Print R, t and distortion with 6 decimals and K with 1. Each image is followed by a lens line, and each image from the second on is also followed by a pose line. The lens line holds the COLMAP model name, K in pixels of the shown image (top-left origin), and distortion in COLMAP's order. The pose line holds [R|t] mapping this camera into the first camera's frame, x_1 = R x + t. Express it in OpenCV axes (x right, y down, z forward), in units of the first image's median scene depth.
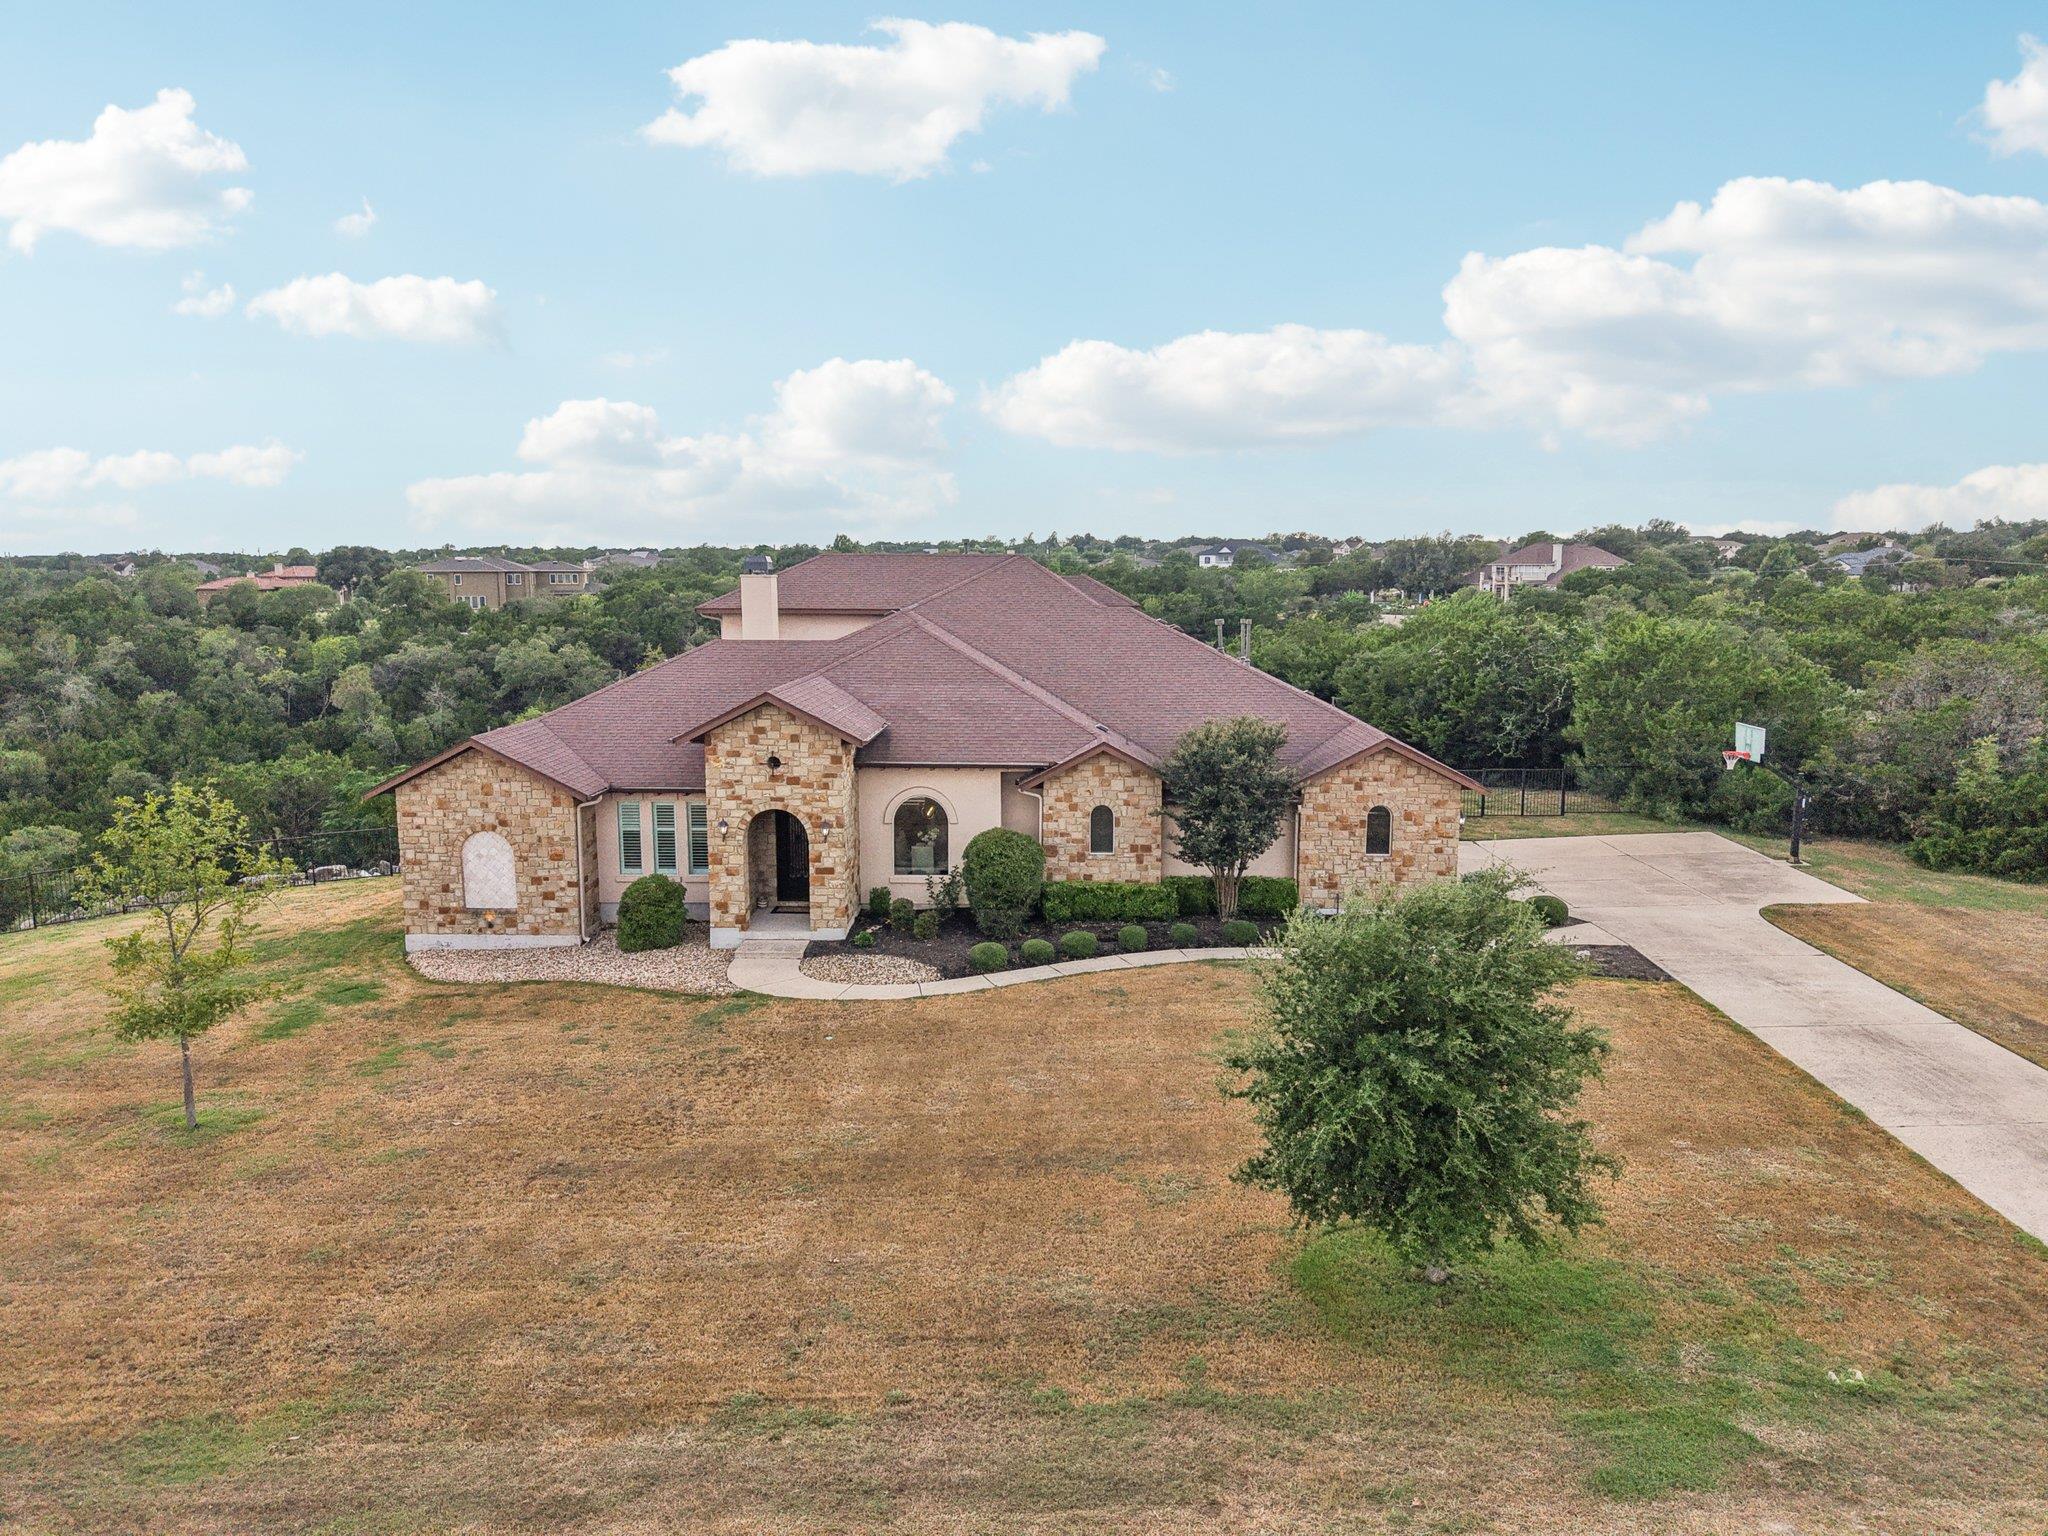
lens RADIAL K [[1360.5, 0, 1024.0], [0, 1360.5, 768.0], [0, 0, 1]] dist [0.002563, 0.000319]
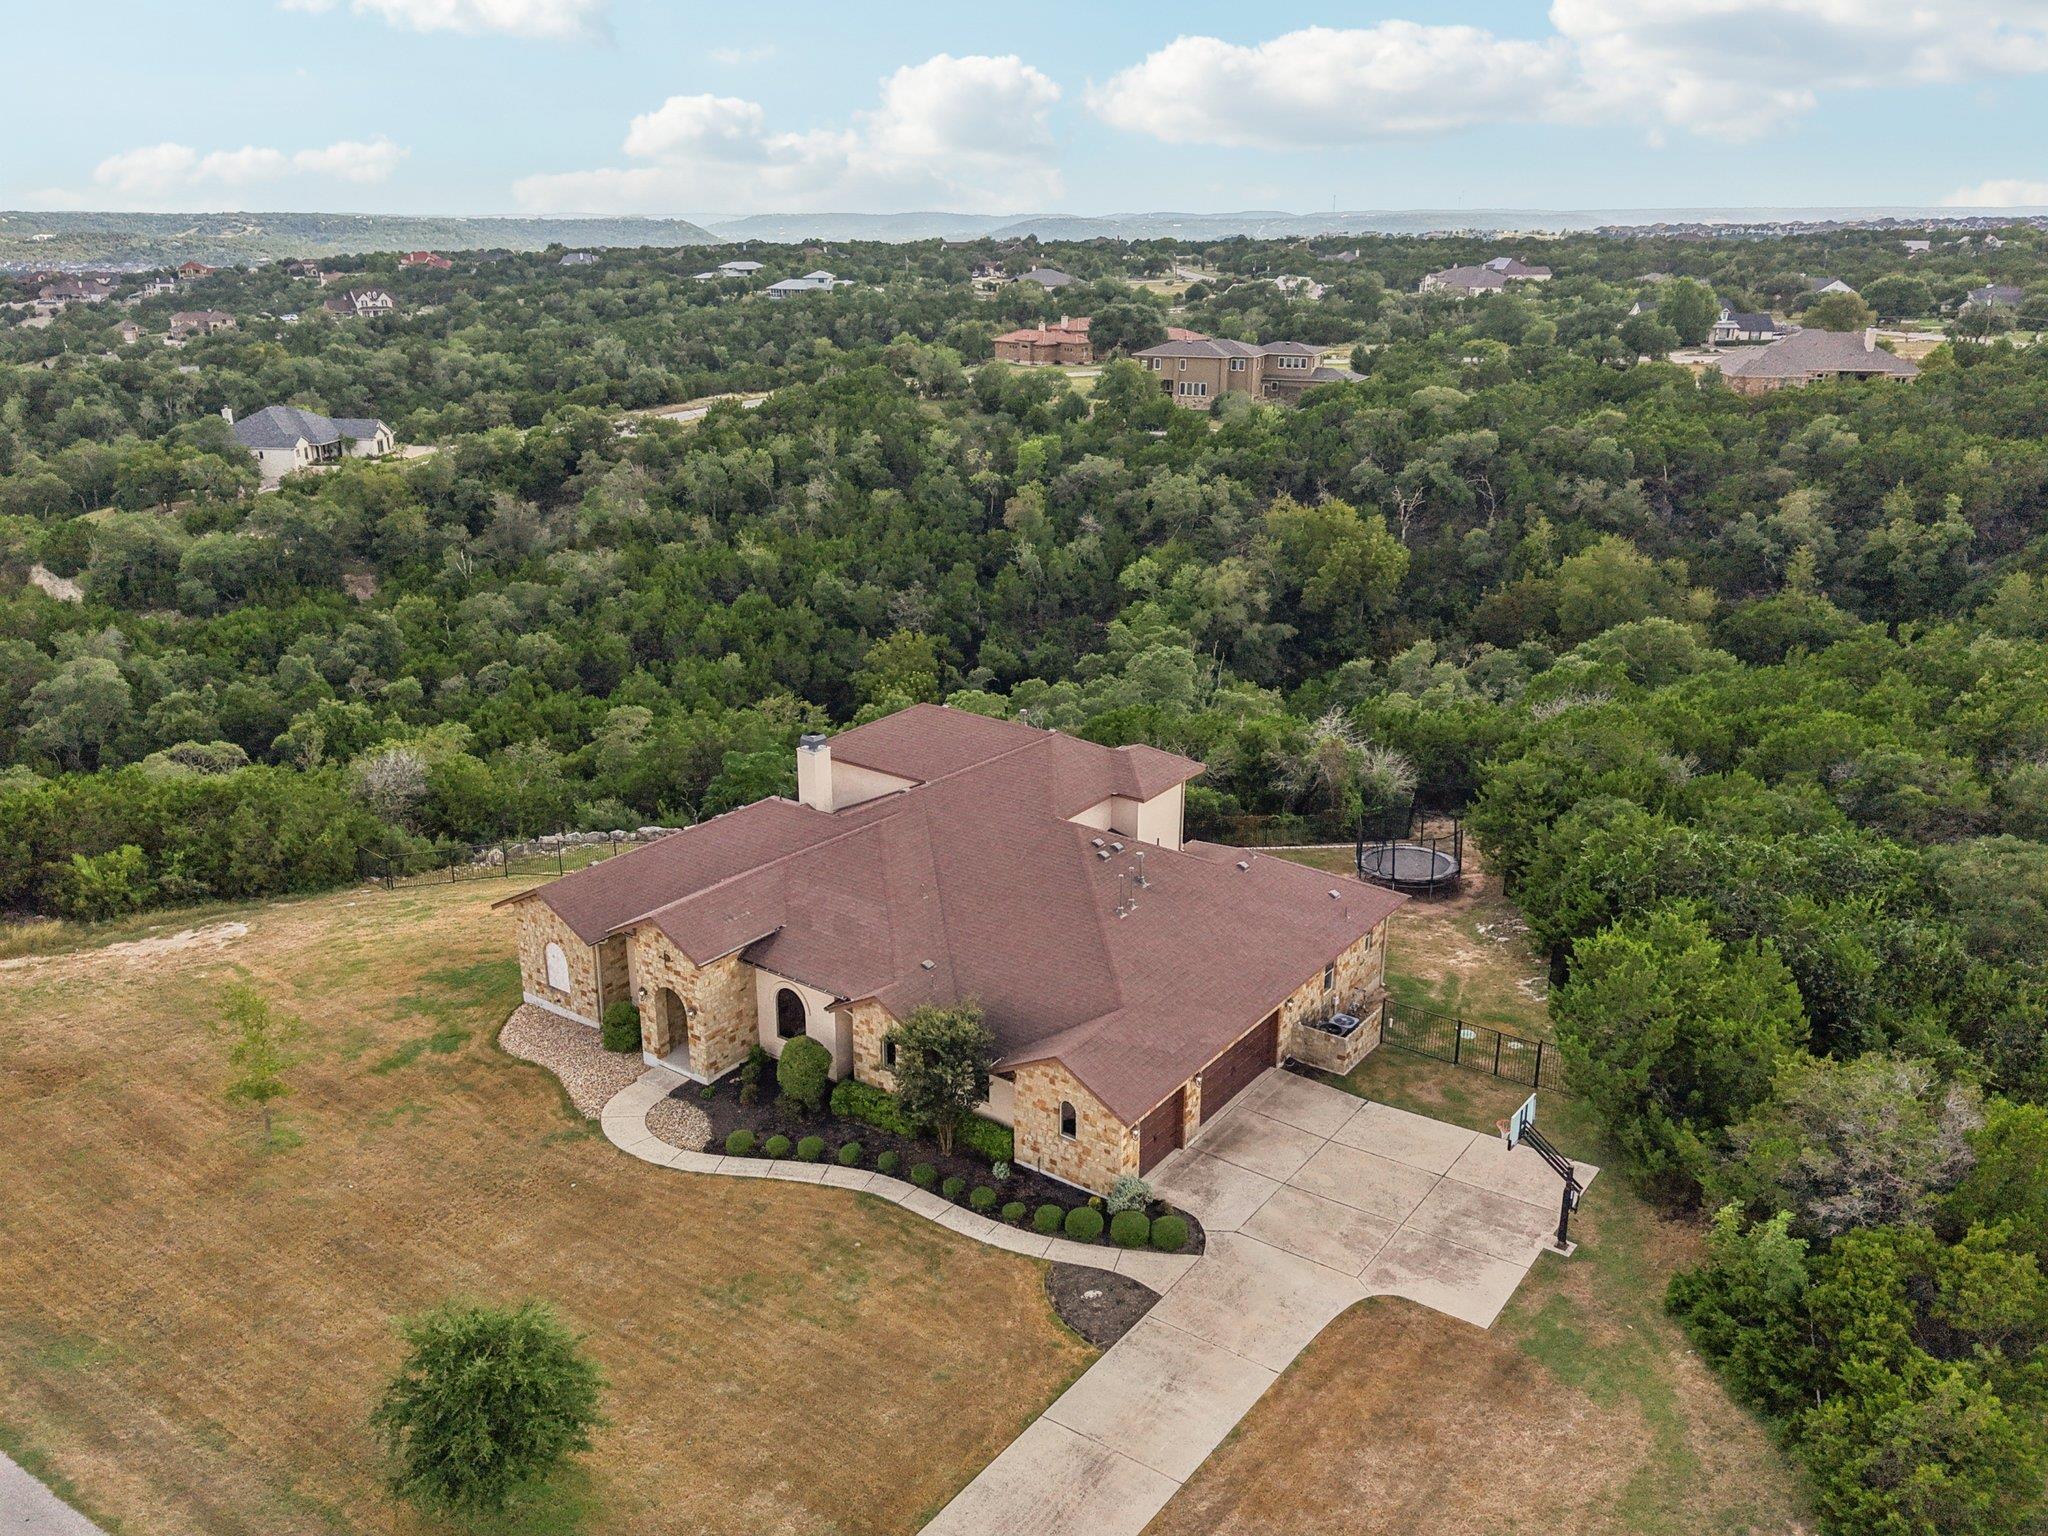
lens RADIAL K [[1541.3, 0, 1024.0], [0, 1541.3, 768.0], [0, 0, 1]] dist [-0.000359, -0.000024]
pose [[0.834015, 0.180592, -0.521350, 0.875387], [-0.085901, 0.975894, 0.200627, -0.520331], [0.545014, -0.122541, 0.829423, -0.096410]]
